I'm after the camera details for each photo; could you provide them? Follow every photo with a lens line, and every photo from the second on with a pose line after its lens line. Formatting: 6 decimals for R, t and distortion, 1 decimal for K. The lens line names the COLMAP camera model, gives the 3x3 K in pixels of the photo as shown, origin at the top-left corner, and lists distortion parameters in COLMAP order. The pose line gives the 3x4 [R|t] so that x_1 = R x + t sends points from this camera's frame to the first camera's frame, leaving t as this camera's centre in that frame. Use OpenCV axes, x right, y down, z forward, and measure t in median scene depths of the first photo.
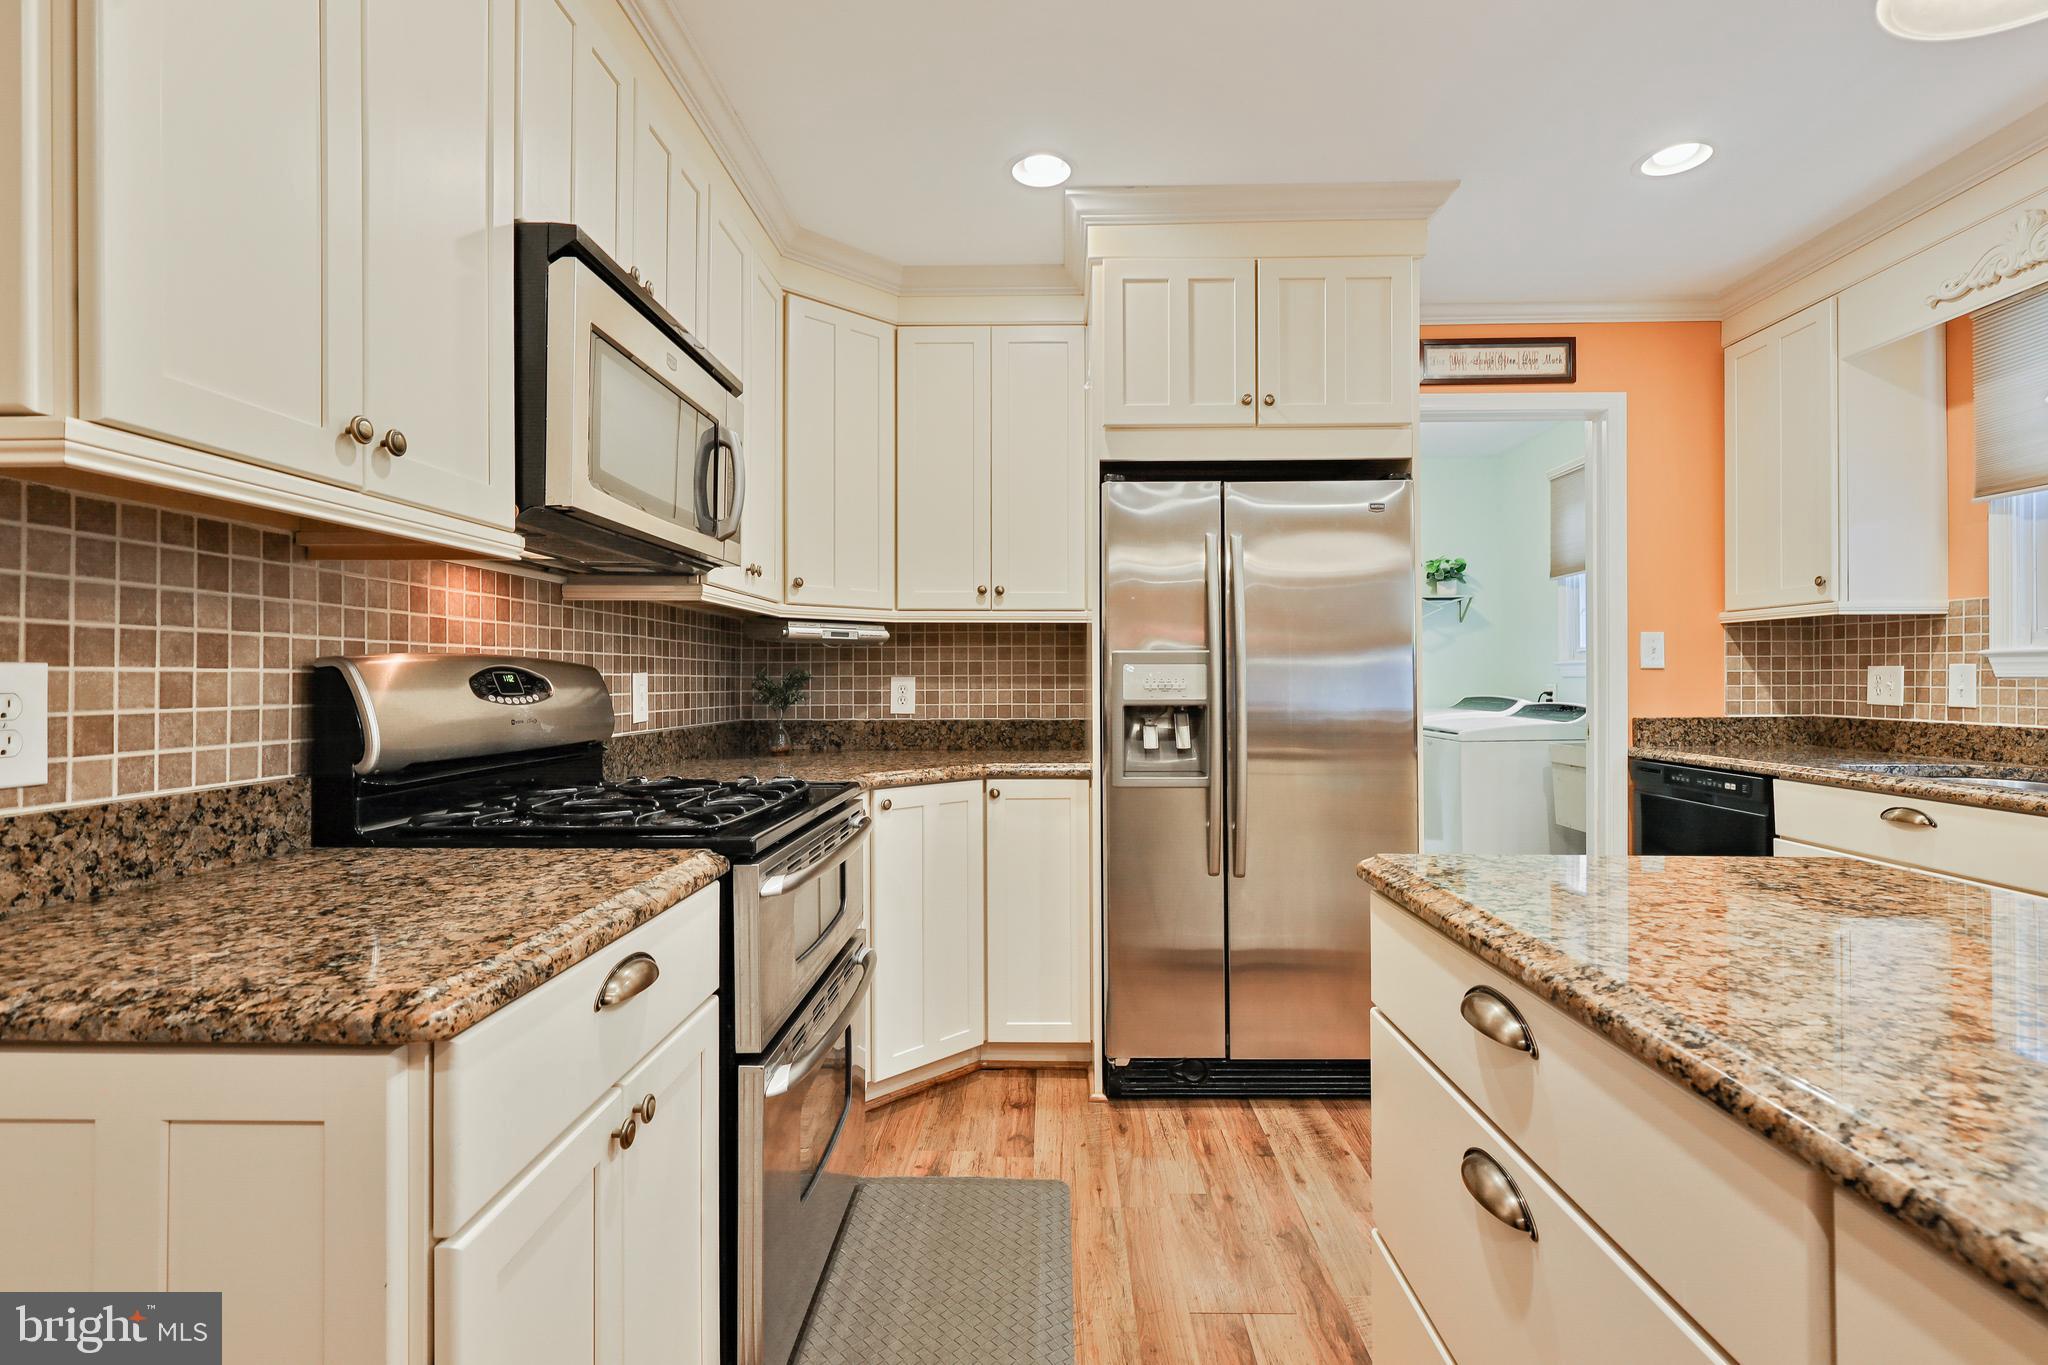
lens RADIAL K [[942.7, 0, 1031.9], [0, 942.7, 676.0], [0, 0, 1]] dist [-0.002728, 0.001921]
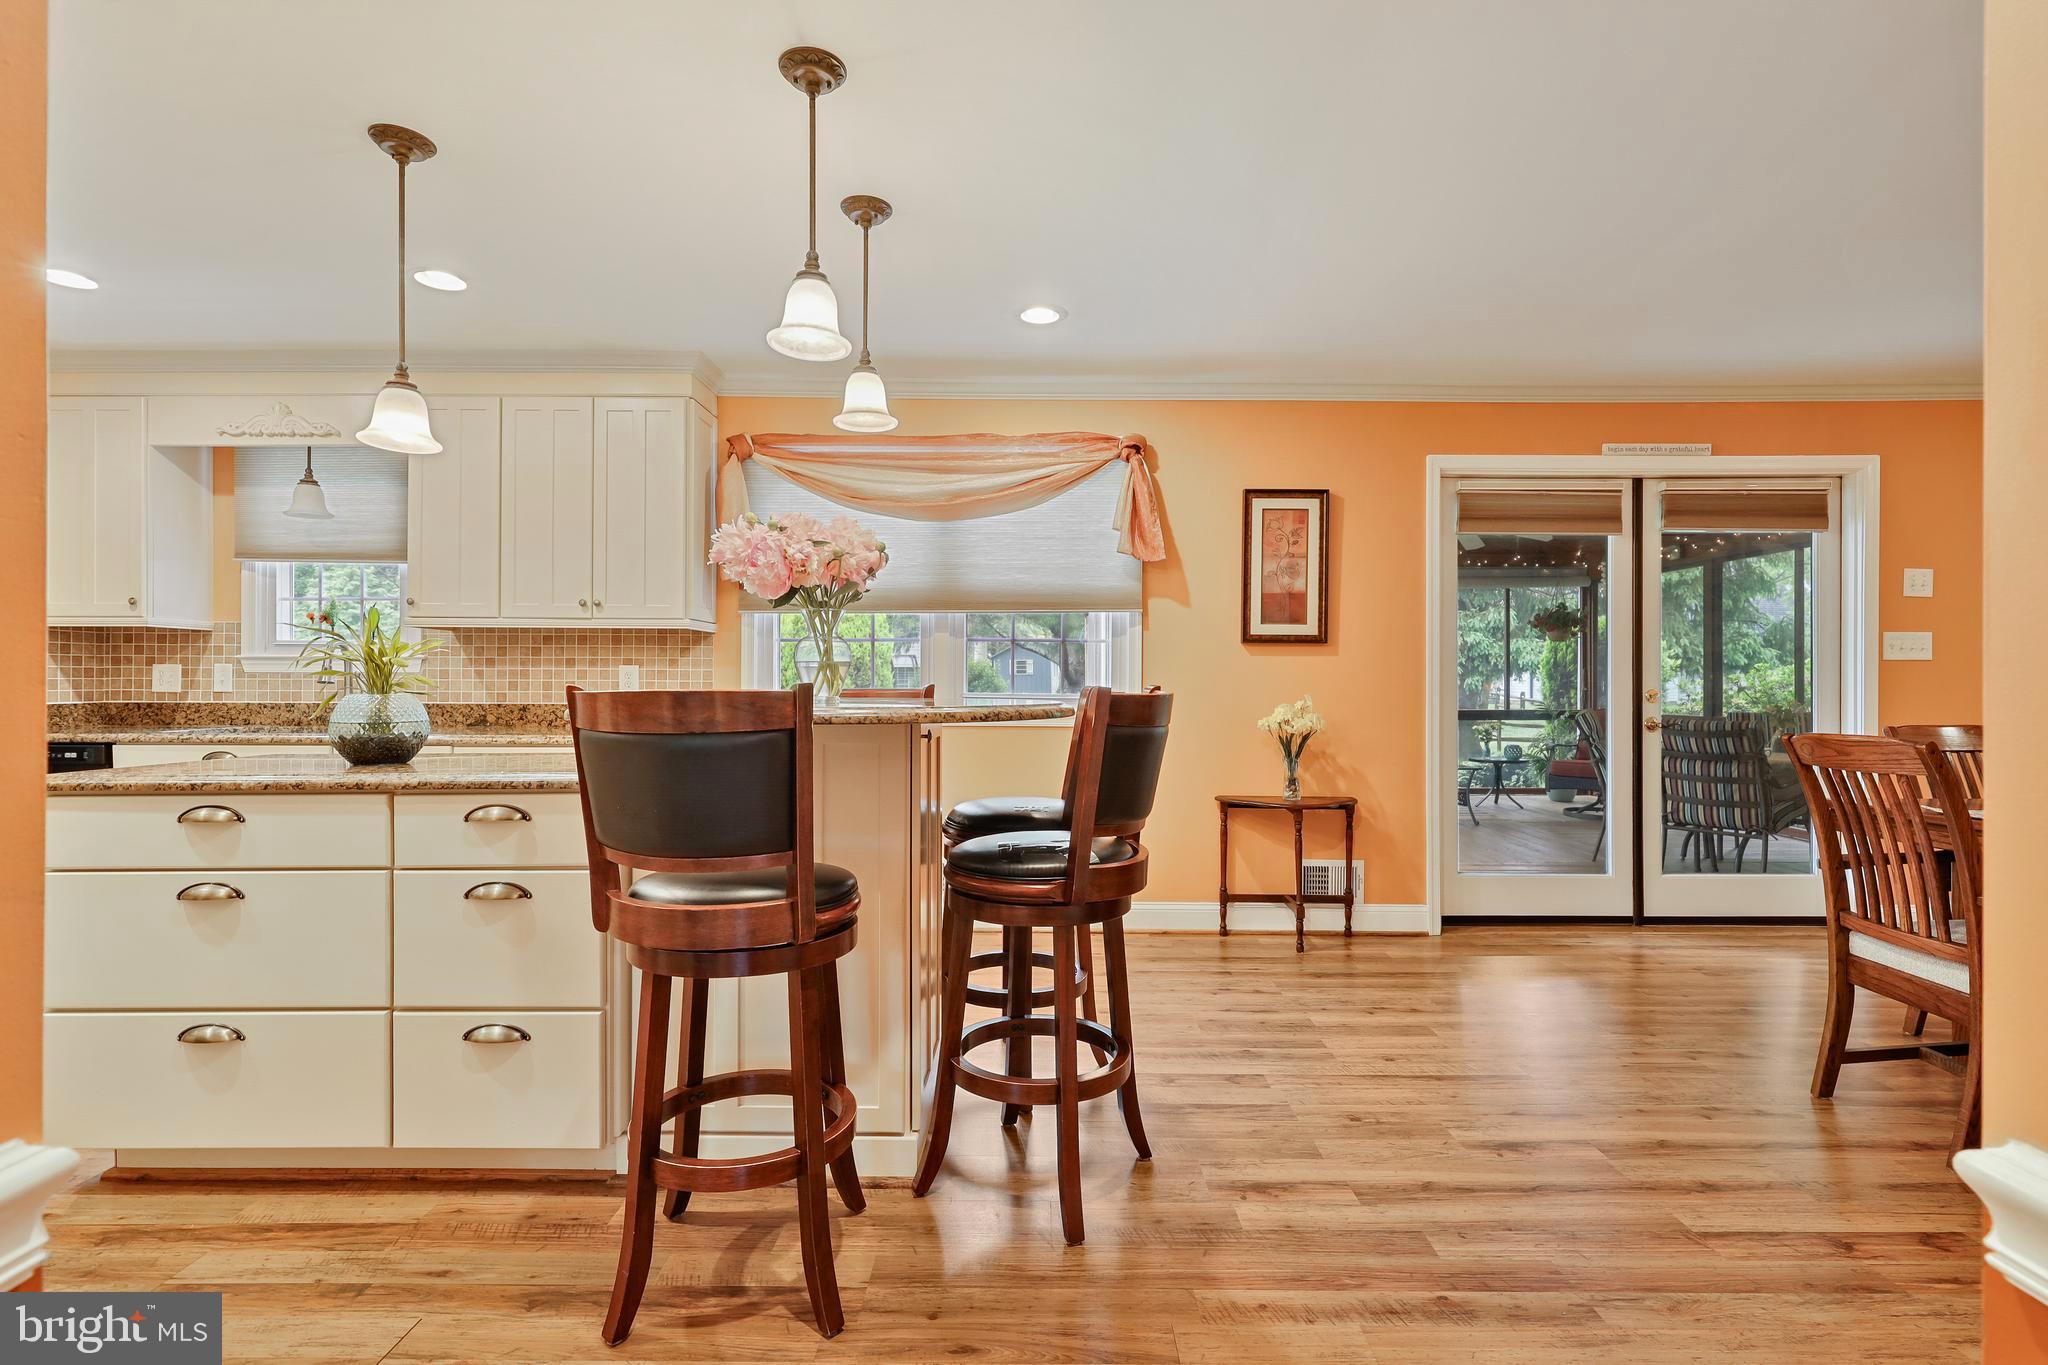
lens RADIAL K [[942.7, 0, 1029.0], [0, 942.7, 675.7], [0, 0, 1]] dist [-0.002728, 0.001921]
pose [[-0.016567, 0.008830, 0.999824, -0.589434], [-0.003646, 0.999954, -0.008891, 0.015921], [-0.999856, -0.003792, -0.016534, -0.299751]]
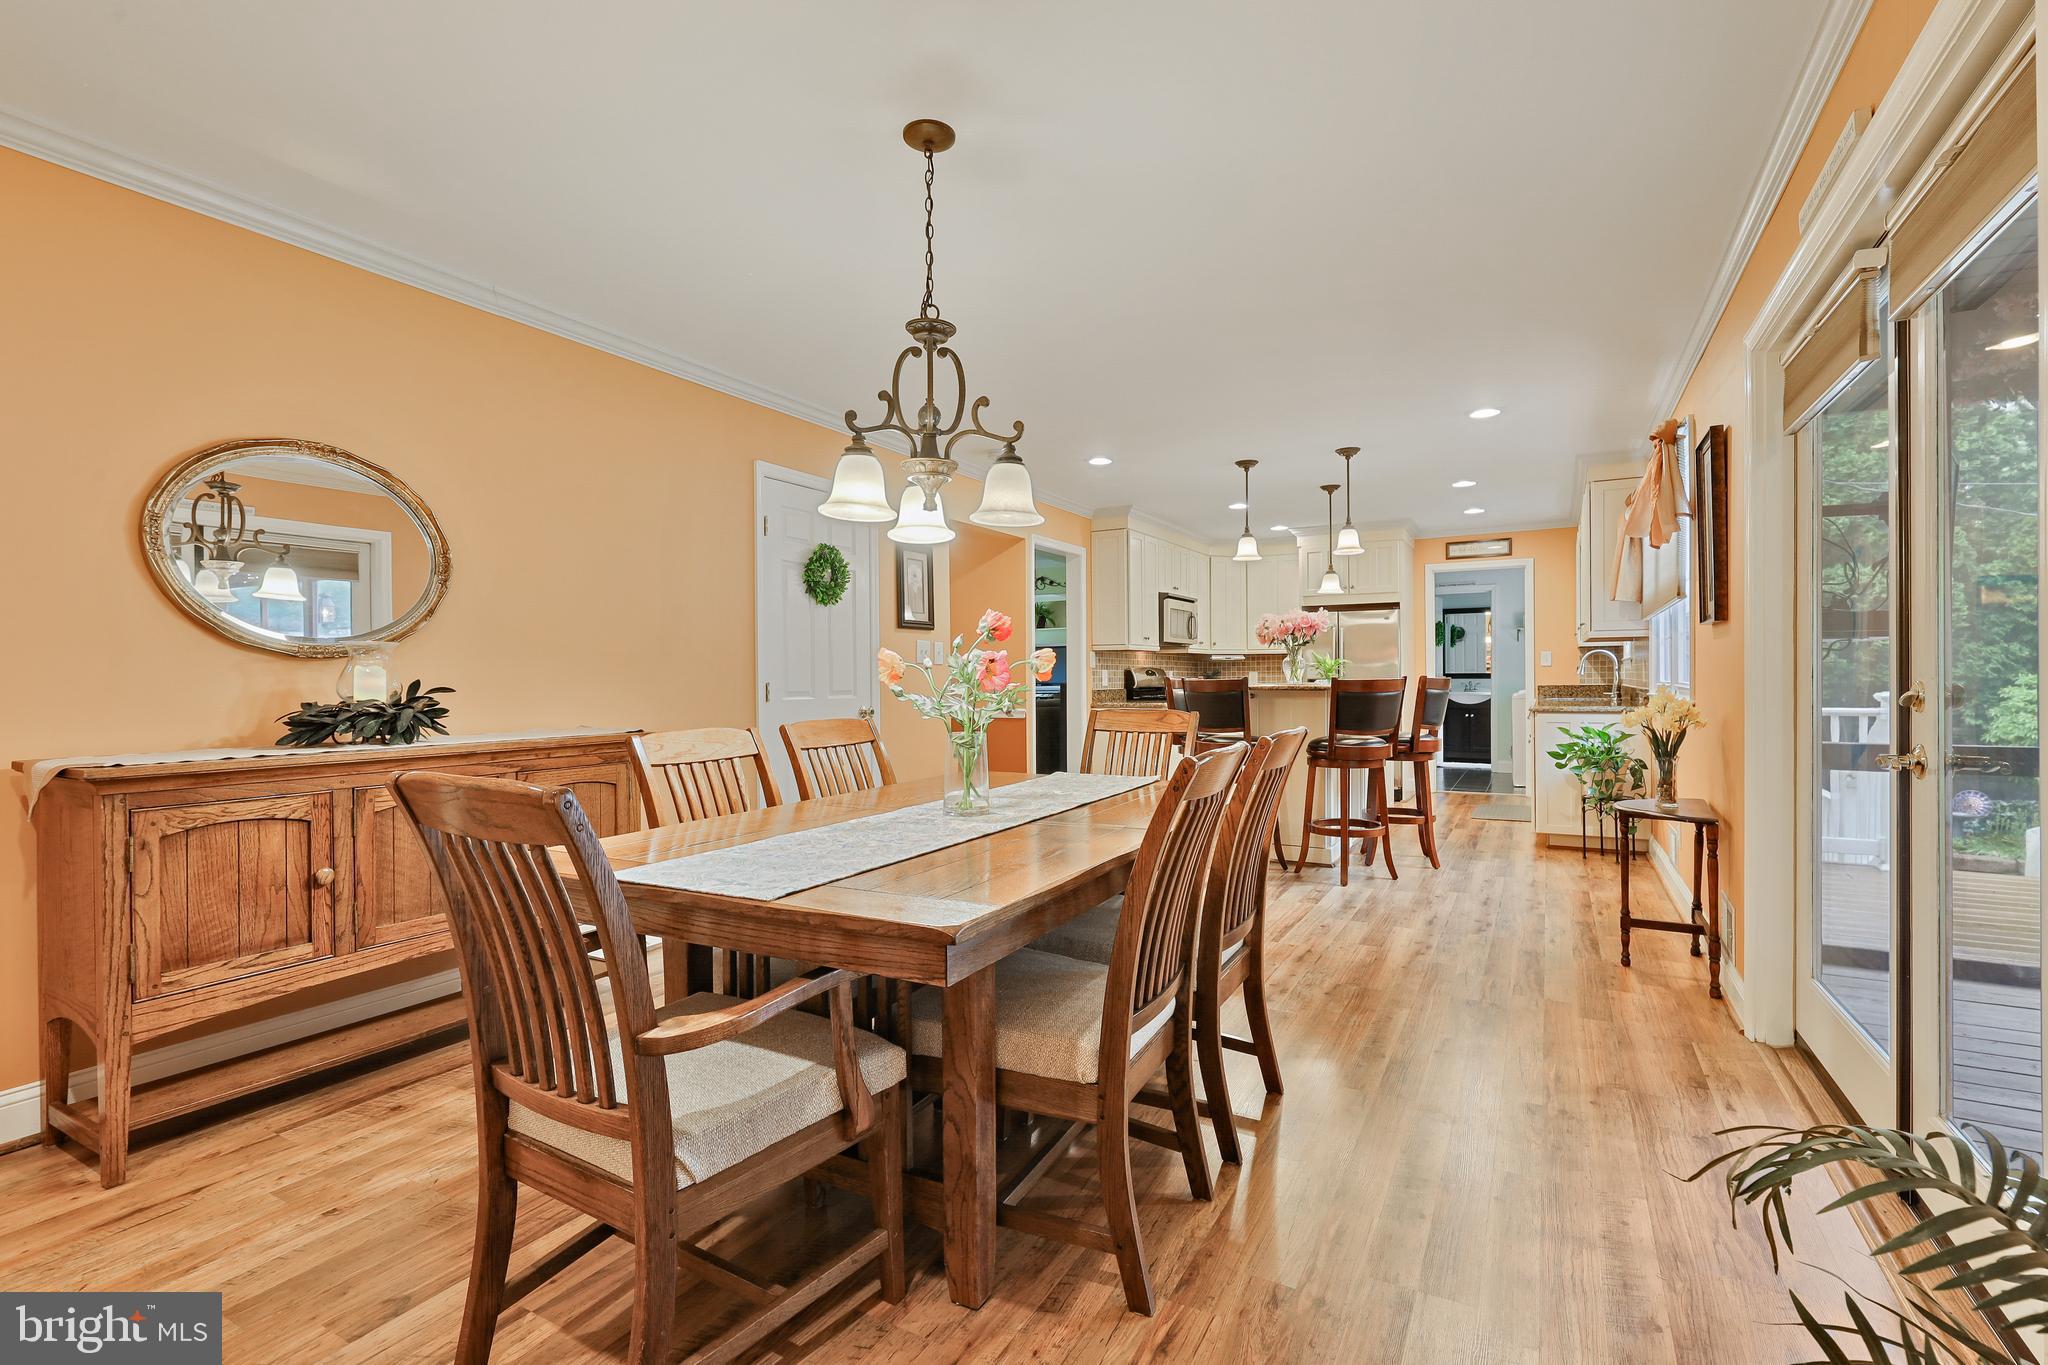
lens RADIAL K [[942.7, 0, 1036.6], [0, 942.7, 676.8], [0, 0, 1]] dist [-0.002728, 0.001921]
pose [[0.887426, -0.004424, -0.460930, 0.750519], [0.005862, 0.999981, 0.001689, 0.009780], [0.460913, -0.004201, 0.887435, -2.316929]]
